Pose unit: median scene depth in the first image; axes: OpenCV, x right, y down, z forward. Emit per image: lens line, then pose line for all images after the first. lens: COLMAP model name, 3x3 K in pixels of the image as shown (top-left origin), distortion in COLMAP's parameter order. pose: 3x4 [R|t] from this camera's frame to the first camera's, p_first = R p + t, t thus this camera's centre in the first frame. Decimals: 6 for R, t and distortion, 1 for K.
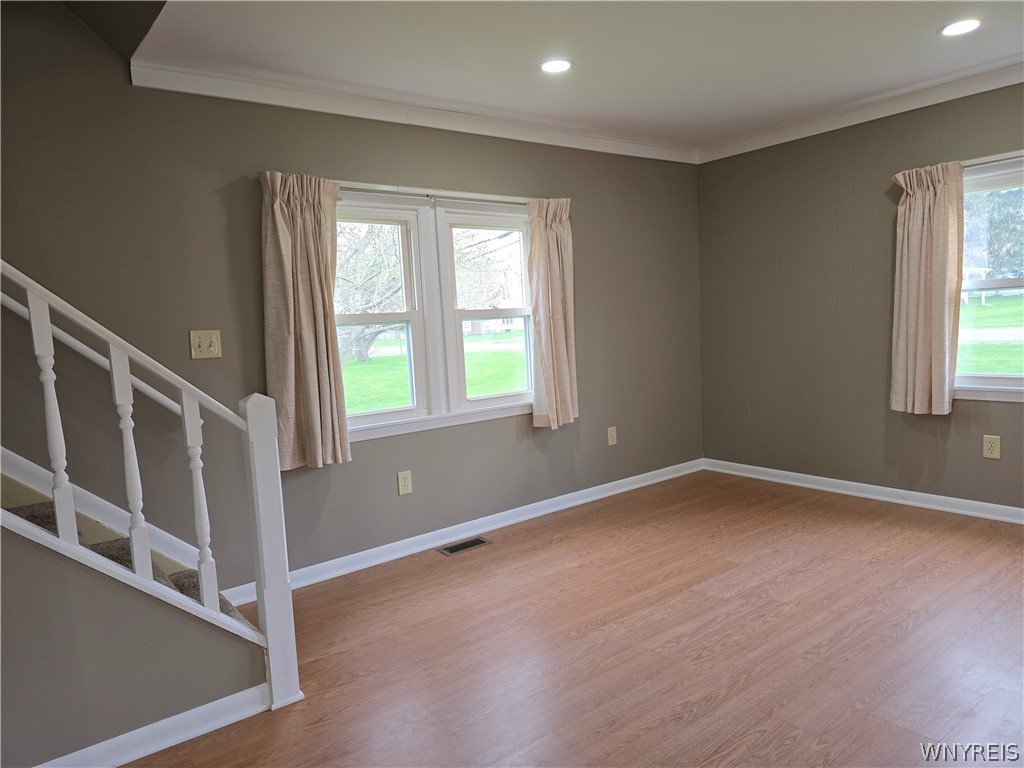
lens RADIAL K [[694.3, 0, 512.0], [0, 694.3, 384.0], [0, 0, 1]] dist [0.072200, -0.063648]
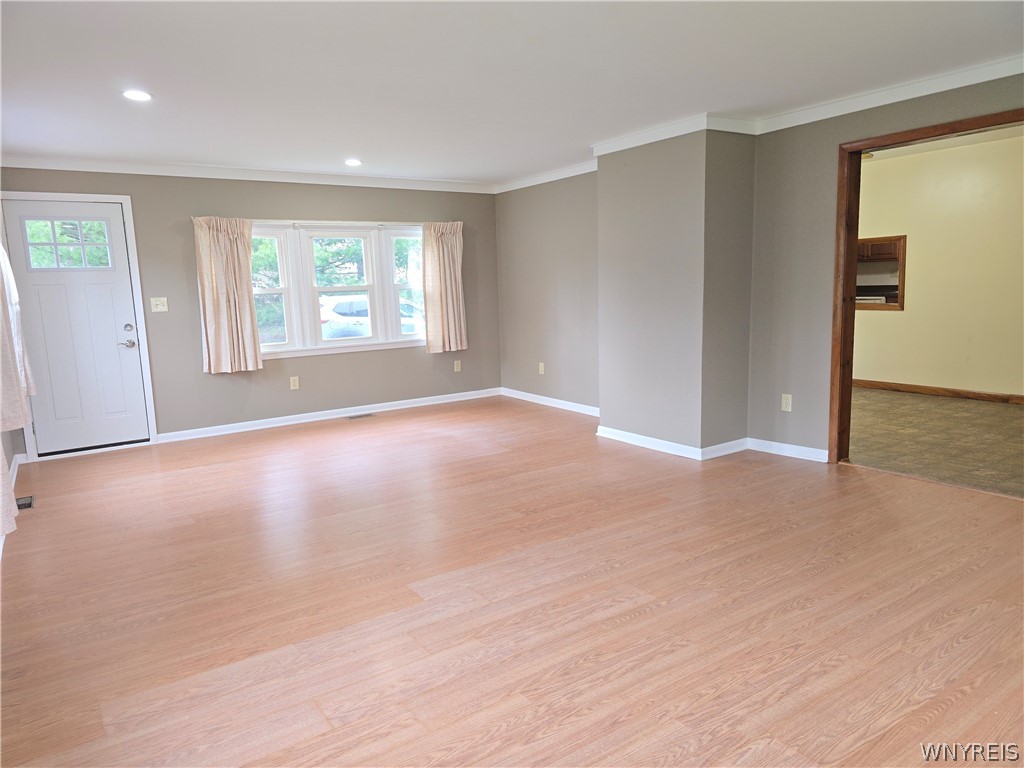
lens RADIAL K [[694.3, 0, 512.0], [0, 694.3, 384.0], [0, 0, 1]] dist [0.072200, -0.063648]
pose [[-0.993863, 0.078289, 0.078146, 0.468112], [0.094829, 0.966744, 0.237516, -0.193866], [-0.056952, 0.243469, -0.968235, 1.591720]]
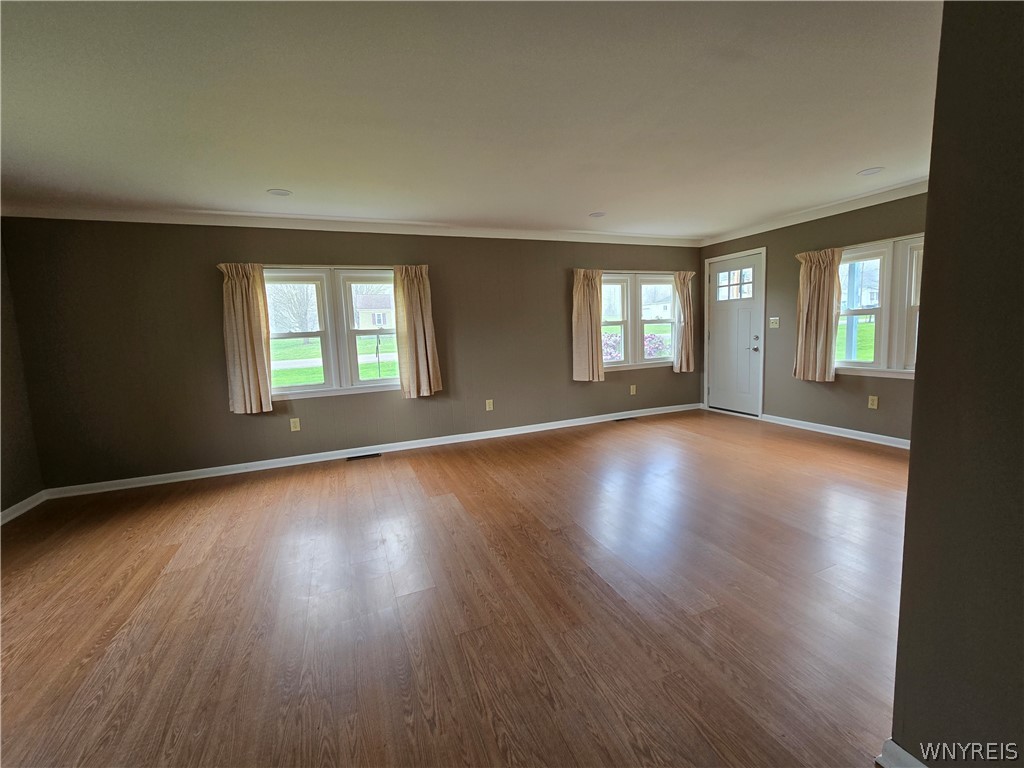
lens RADIAL K [[435.9, 0, 529.5], [0, 435.9, 379.6], [0, 0, 1]] dist [-0.001498, -0.000839]
pose [[0.255746, -0.071817, 0.964073, -0.307233], [0.122215, 0.991638, 0.041450, 0.001137], [-0.958988, 0.107224, 0.262384, 0.152852]]
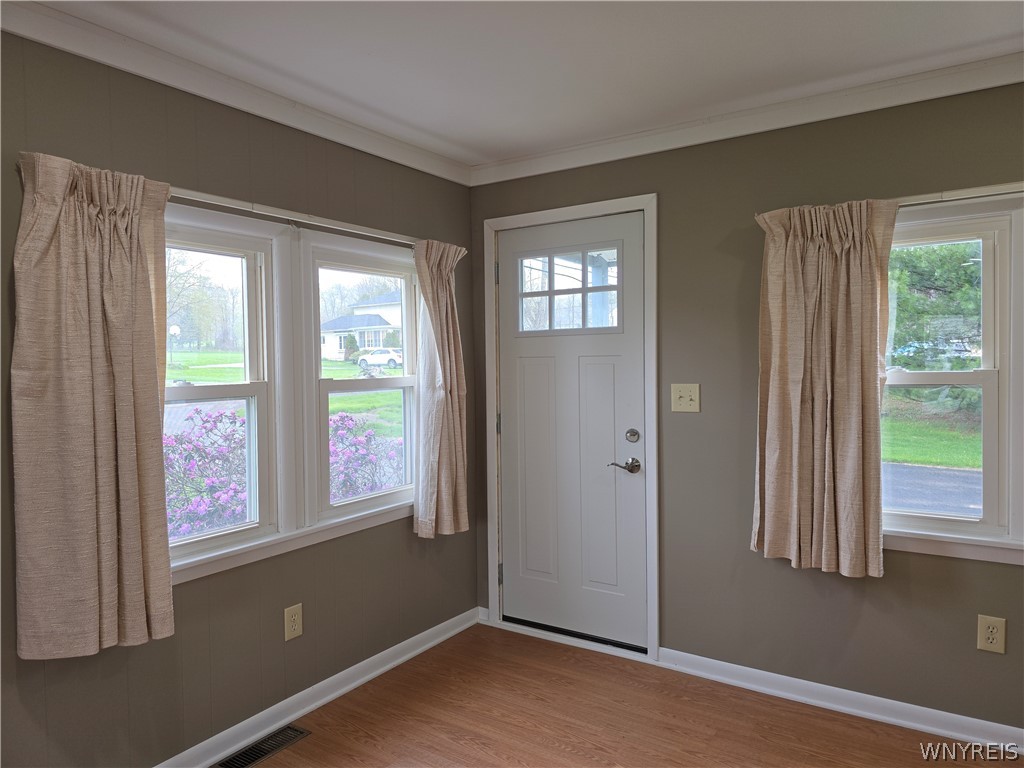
lens RADIAL K [[694.3, 0, 512.0], [0, 694.3, 384.0], [0, 0, 1]] dist [0.072200, -0.063648]
pose [[-0.304743, 0.025314, 0.952098, 0.718807], [0.123798, 0.992219, 0.013244, -0.095375], [-0.944355, 0.121904, -0.305505, 0.197931]]
